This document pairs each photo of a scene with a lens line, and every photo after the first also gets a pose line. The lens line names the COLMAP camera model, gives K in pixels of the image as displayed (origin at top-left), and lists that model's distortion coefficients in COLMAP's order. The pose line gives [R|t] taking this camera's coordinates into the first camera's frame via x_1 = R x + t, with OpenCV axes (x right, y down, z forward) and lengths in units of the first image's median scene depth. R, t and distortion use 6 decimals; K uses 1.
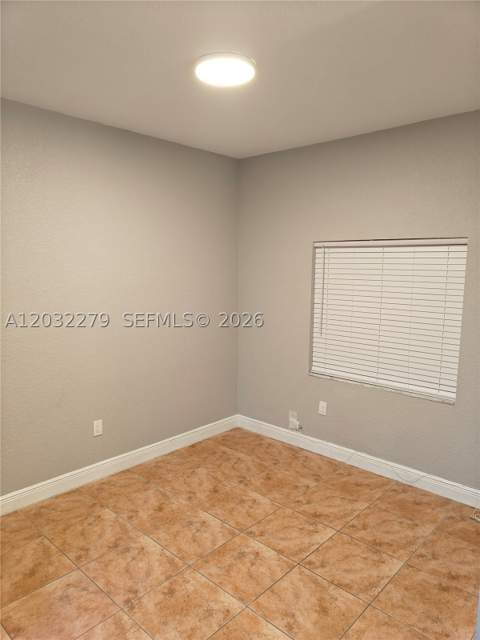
lens RADIAL K [[448.9, 0, 240.5], [0, 448.9, 321.1], [0, 0, 1]] dist [0.006617, 0.001373]
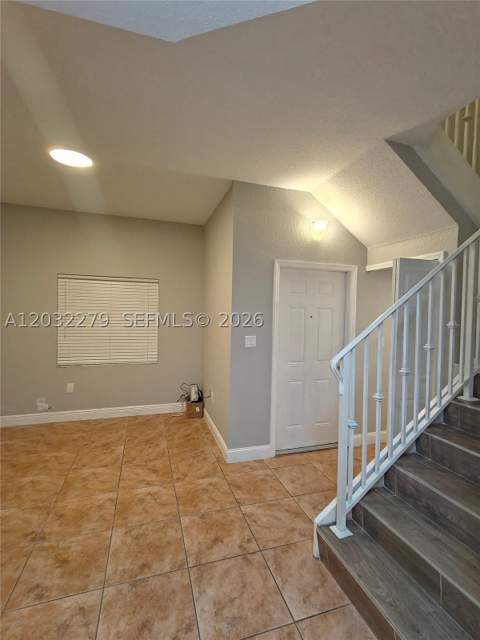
lens RADIAL K [[305.6, 0, 242.2], [0, 305.6, 319.5], [0, 0, 1]] dist [0.004333, 0.001119]
pose [[0.486615, -0.021730, 0.873346, -0.556005], [0.095555, 0.995017, -0.028485, 0.074790], [-0.868375, 0.097313, 0.486266, 0.017255]]
